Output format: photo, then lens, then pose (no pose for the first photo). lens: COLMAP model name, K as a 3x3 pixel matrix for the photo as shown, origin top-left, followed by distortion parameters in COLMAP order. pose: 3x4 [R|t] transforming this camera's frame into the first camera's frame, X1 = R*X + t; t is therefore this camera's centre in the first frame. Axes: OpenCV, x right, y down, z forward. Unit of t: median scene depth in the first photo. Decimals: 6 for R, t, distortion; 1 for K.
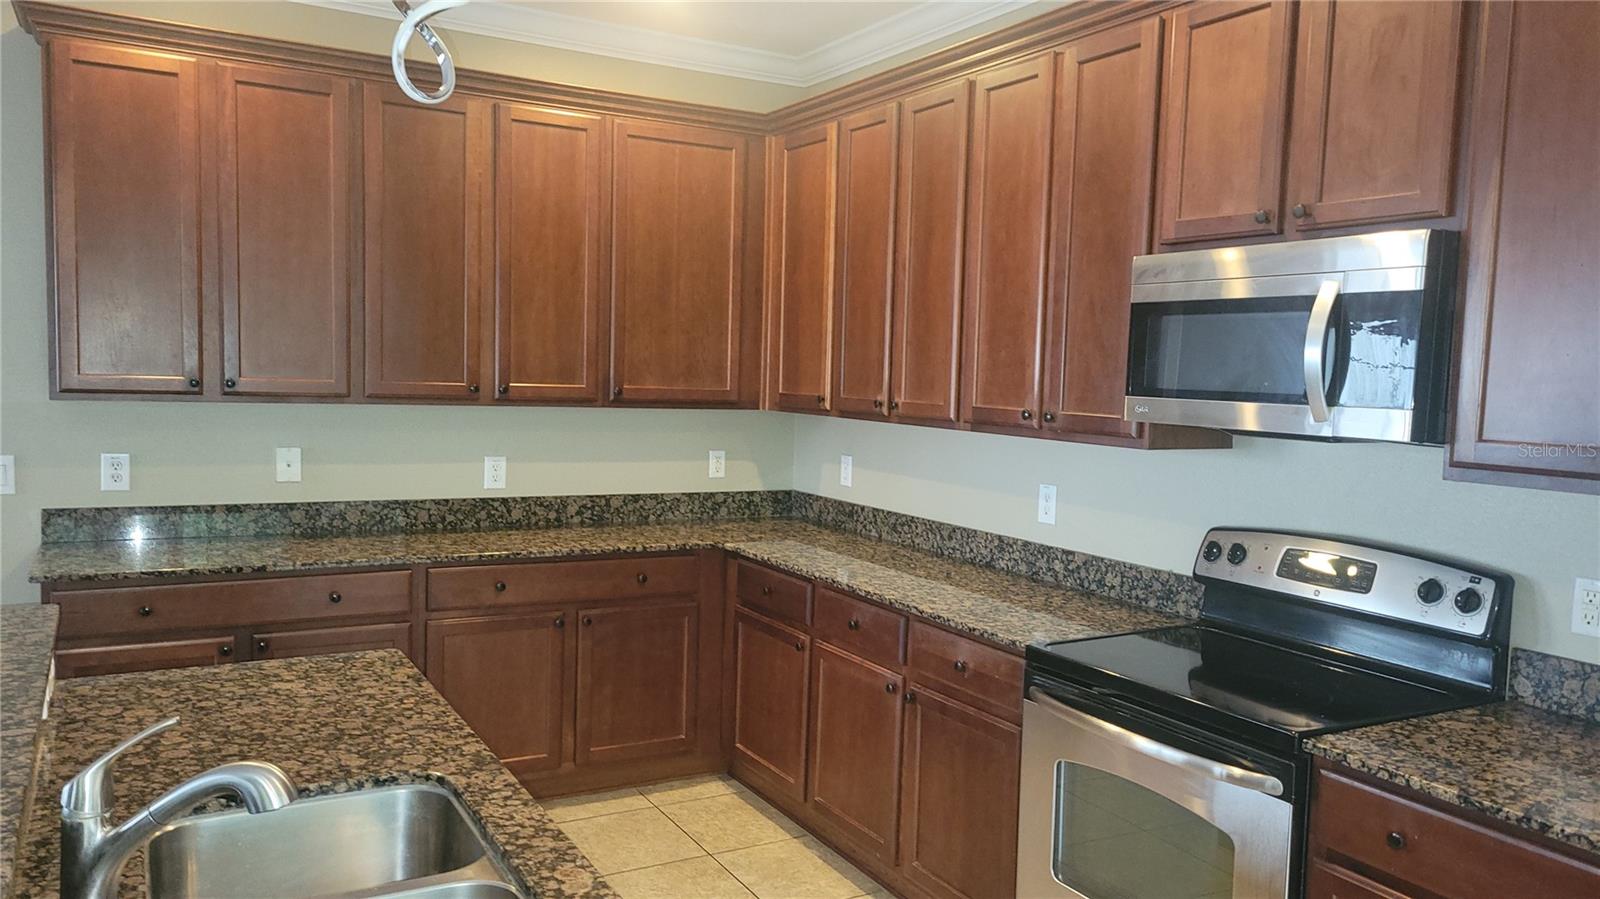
lens RADIAL K [[1152.9, 0, 797.9], [0, 1152.9, 468.5], [0, 0, 1]] dist [0.009404, -0.000109]
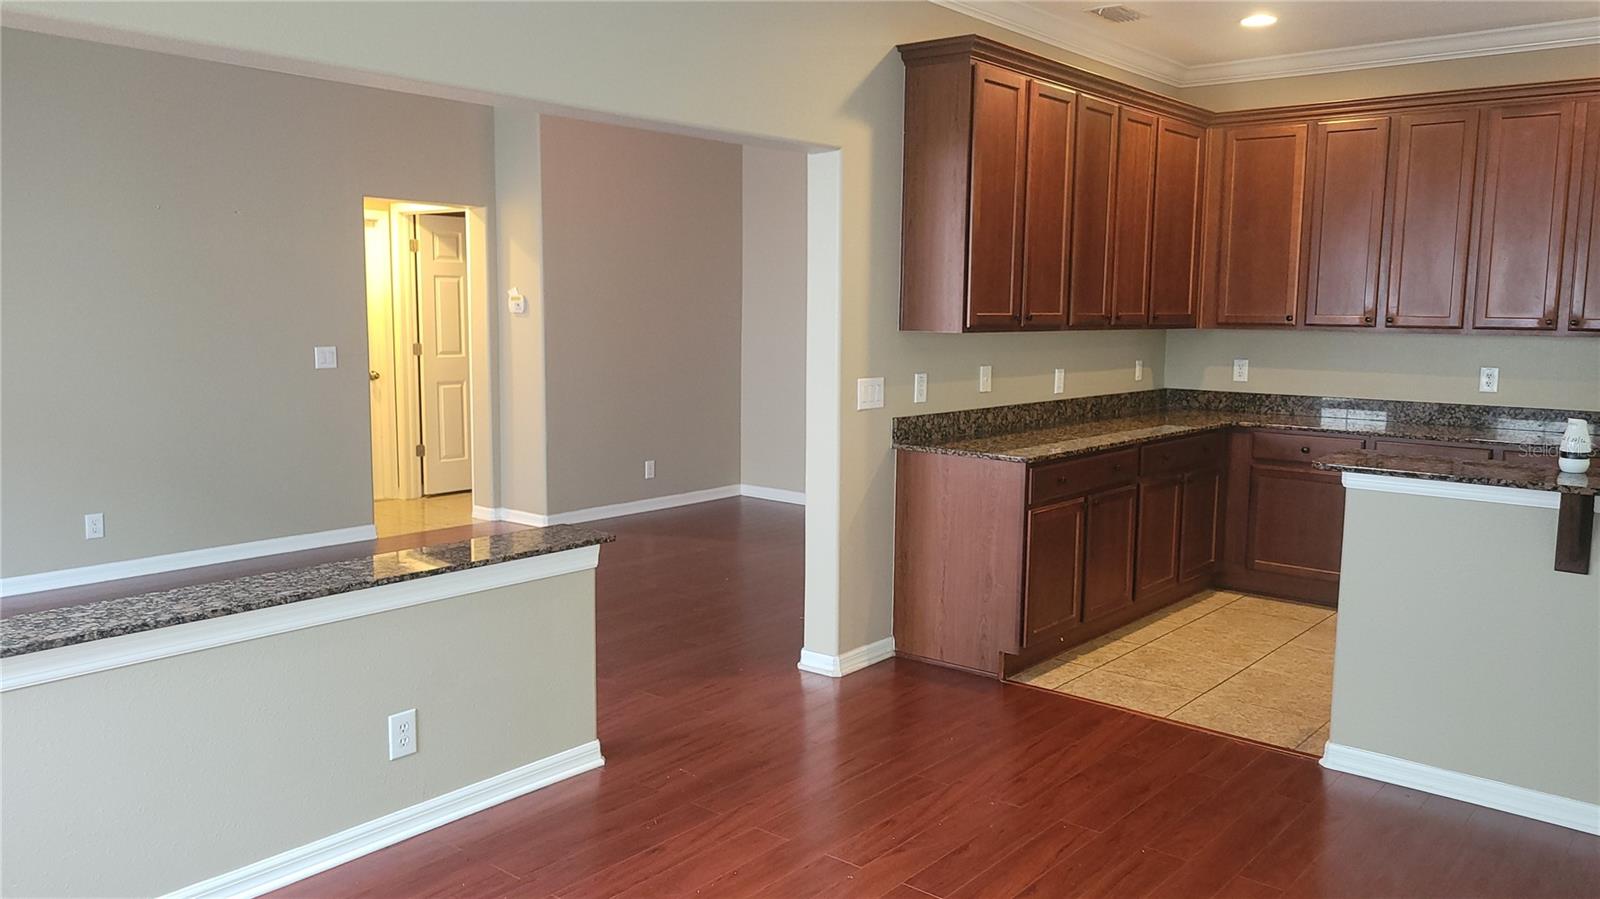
lens RADIAL K [[1182.0, 0, 800.0], [0, 1182.0, 449.5], [0, 0, 1]] dist [0.033201, -0.002760]
pose [[0.941667, -0.062089, 0.330770, -1.074238], [0.047143, 0.997480, 0.053027, -0.004443], [-0.333229, -0.034340, 0.942220, -0.202352]]
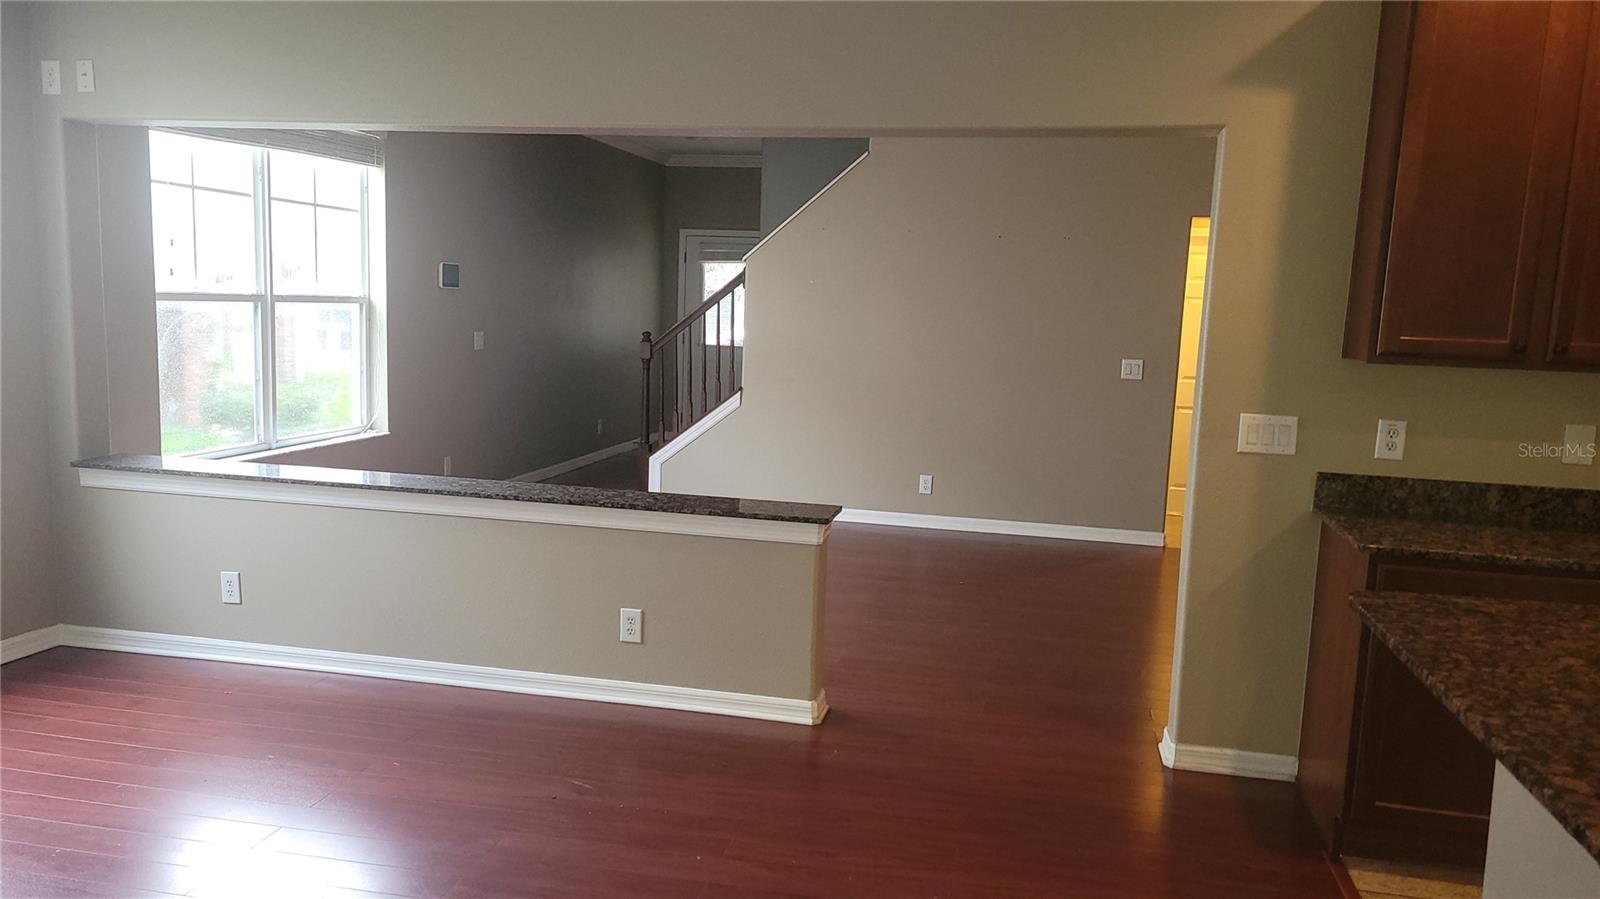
lens RADIAL K [[1152.9, 0, 797.9], [0, 1152.9, 468.5], [0, 0, 1]] dist [0.009404, -0.000109]
pose [[0.736144, 0.094427, -0.670205, -0.285172], [-0.071733, 0.995528, 0.061471, 0.002862], [0.673013, 0.002824, 0.739626, -0.028016]]
